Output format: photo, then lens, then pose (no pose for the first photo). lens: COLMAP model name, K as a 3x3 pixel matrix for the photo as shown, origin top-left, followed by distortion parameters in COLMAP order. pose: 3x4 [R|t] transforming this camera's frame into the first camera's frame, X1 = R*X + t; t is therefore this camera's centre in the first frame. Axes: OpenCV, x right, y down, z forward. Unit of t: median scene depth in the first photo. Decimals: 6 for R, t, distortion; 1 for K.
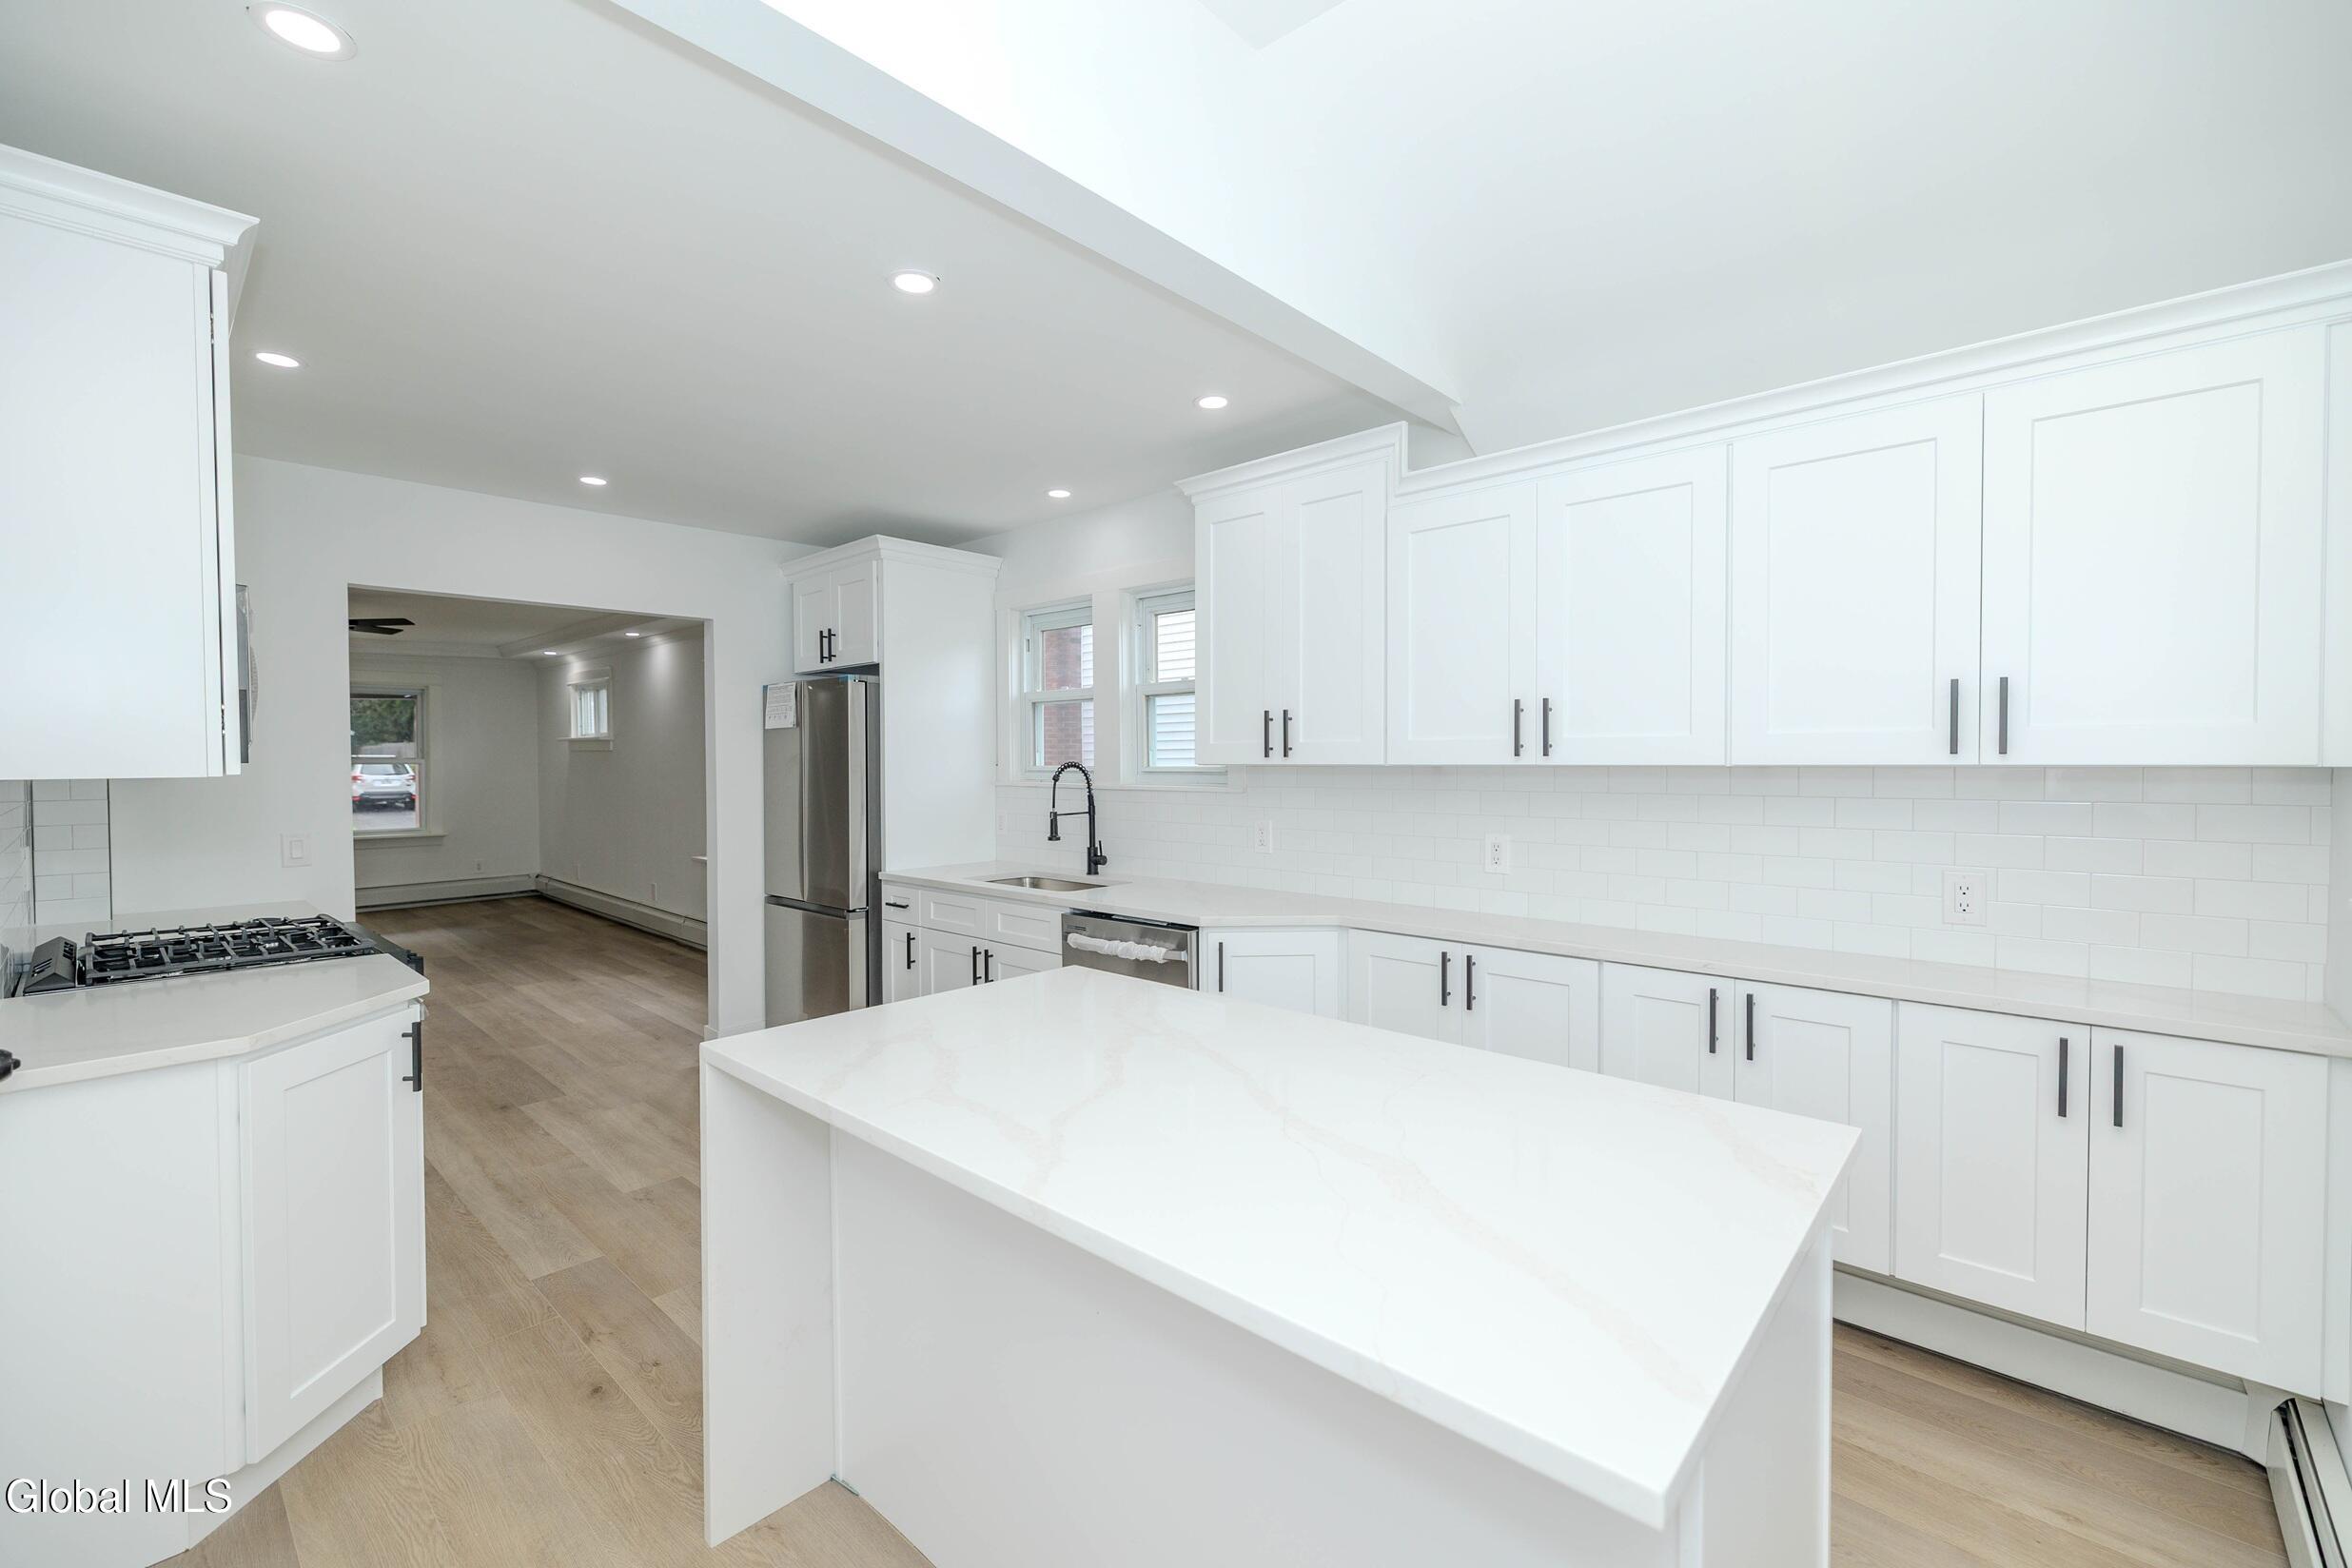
lens RADIAL K [[1019.1, 0, 1176.2], [0, 1019.1, 777.5], [0, 0, 1]] dist [0.015039, -0.000264]
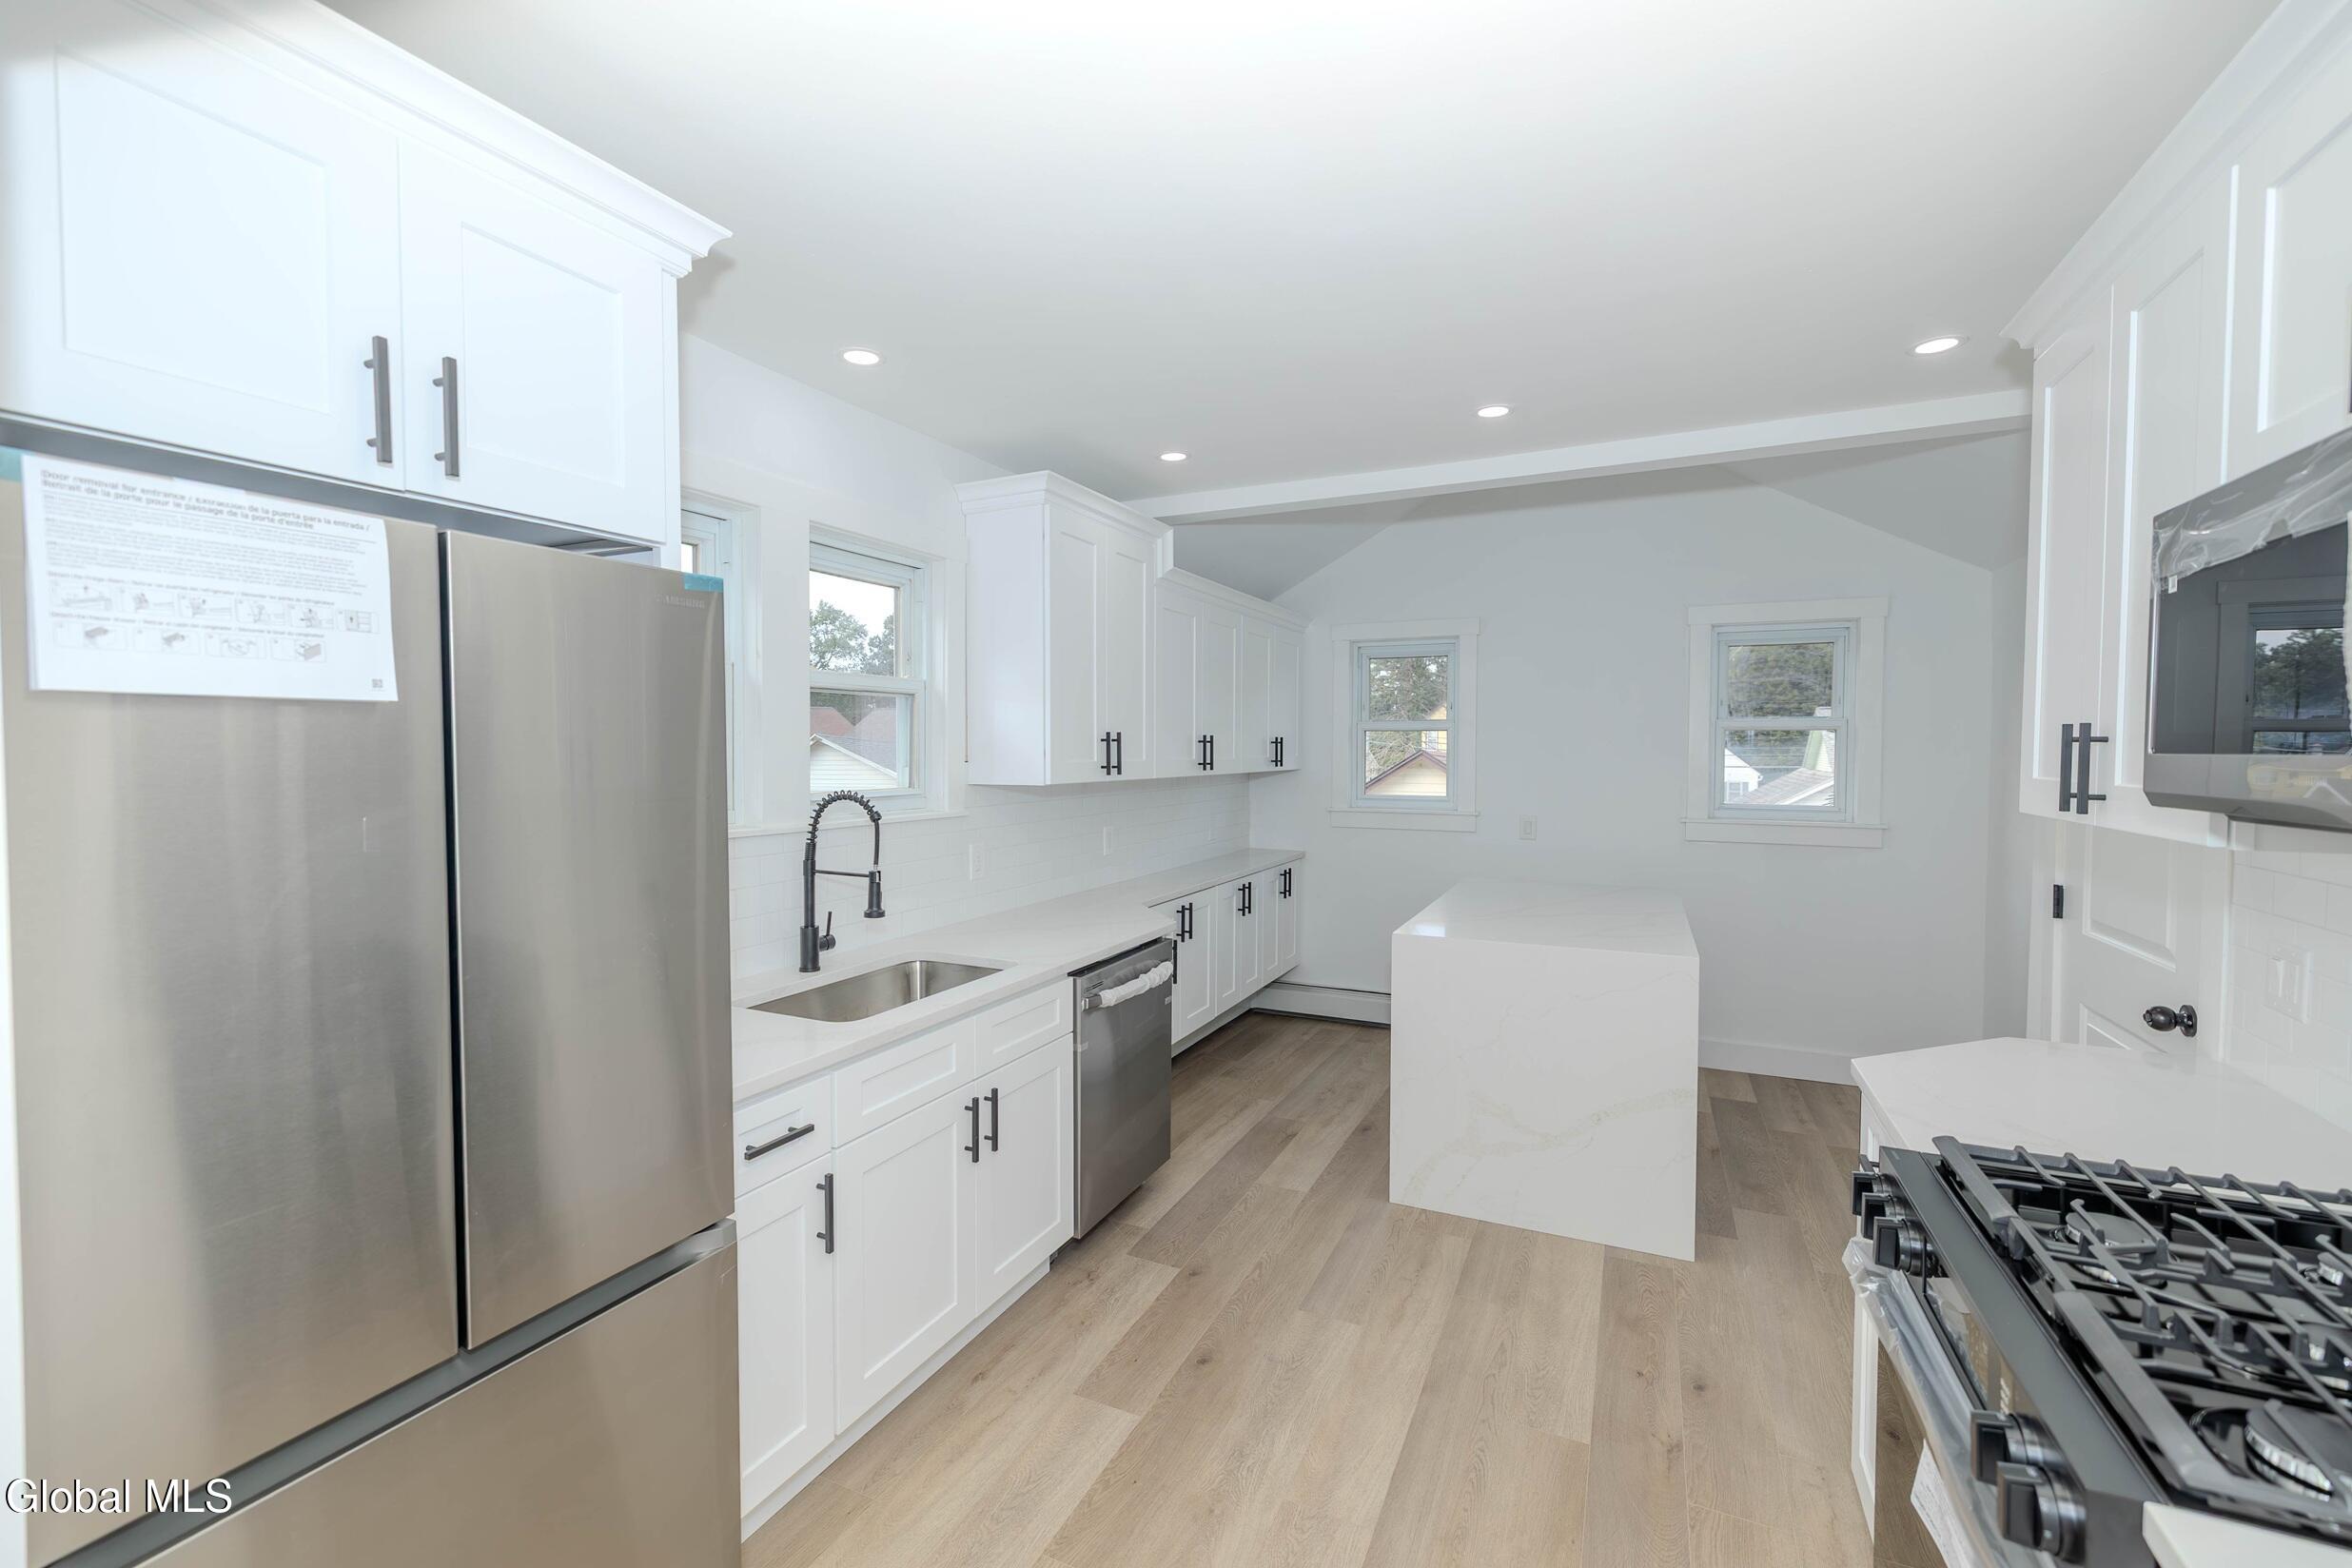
lens RADIAL K [[1019.1, 0, 1176.2], [0, 1019.1, 777.5], [0, 0, 1]] dist [0.015039, -0.000264]
pose [[-0.327171, -0.023248, 0.944679, -1.174861], [0.014995, 0.999444, 0.029789, -0.058451], [-0.944846, 0.023912, -0.326641, 1.576195]]
